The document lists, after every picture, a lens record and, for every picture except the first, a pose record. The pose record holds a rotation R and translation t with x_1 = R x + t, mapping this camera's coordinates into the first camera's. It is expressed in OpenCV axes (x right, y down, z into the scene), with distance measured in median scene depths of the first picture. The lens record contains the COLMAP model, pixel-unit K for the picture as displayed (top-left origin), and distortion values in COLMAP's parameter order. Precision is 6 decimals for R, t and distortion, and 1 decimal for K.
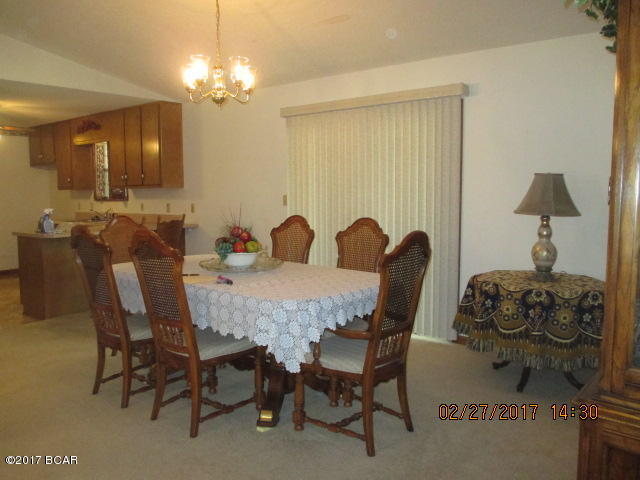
lens RADIAL K [[533.8, 0, 321.1], [0, 533.8, 226.8], [0, 0, 1]] dist [-0.032514, 0.014438]
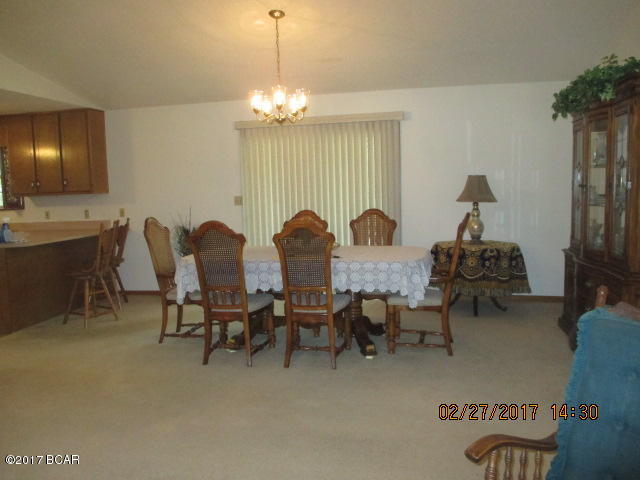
lens RADIAL K [[533.8, 0, 321.1], [0, 533.8, 226.8], [0, 0, 1]] dist [-0.032514, 0.014438]
pose [[0.890230, -0.055253, 0.452148, -0.590000], [0.058082, 0.998283, 0.007634, 0.010312], [-0.451794, 0.019465, 0.891910, -0.149555]]
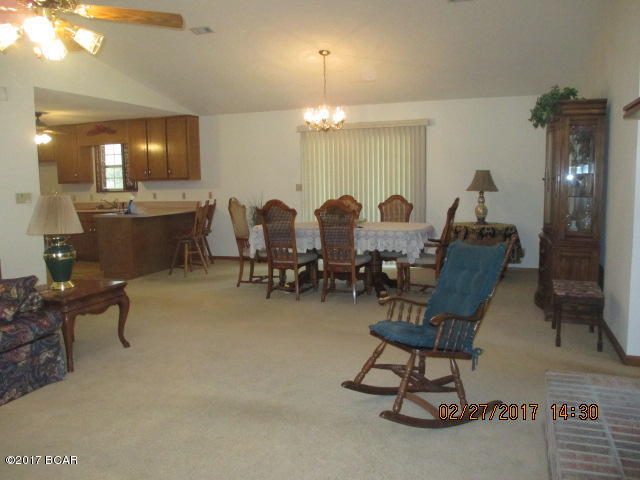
lens RADIAL K [[533.8, 0, 321.1], [0, 533.8, 226.8], [0, 0, 1]] dist [-0.032514, 0.014438]
pose [[0.944988, -0.038491, 0.324833, -0.672816], [0.033866, 0.999229, 0.019880, 0.042668], [-0.325347, -0.007786, 0.945563, -0.570185]]
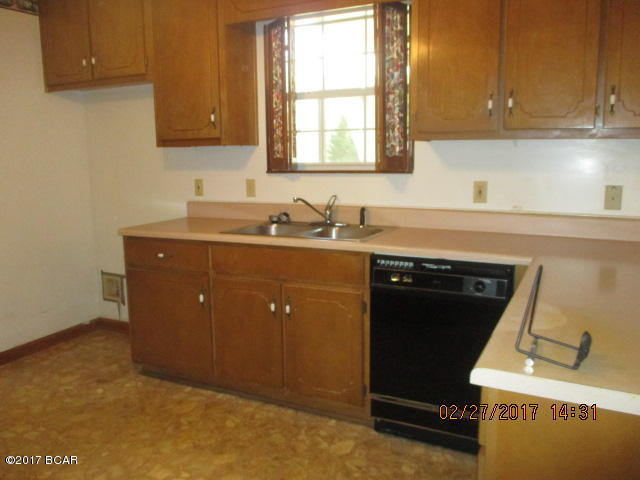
lens RADIAL K [[533.8, 0, 321.1], [0, 533.8, 226.8], [0, 0, 1]] dist [-0.032514, 0.014438]
pose [[0.975382, -0.042512, 0.216384, -0.939180], [0.024994, 0.996231, 0.083061, -0.081179], [-0.219099, -0.075608, 0.972769, 1.191665]]
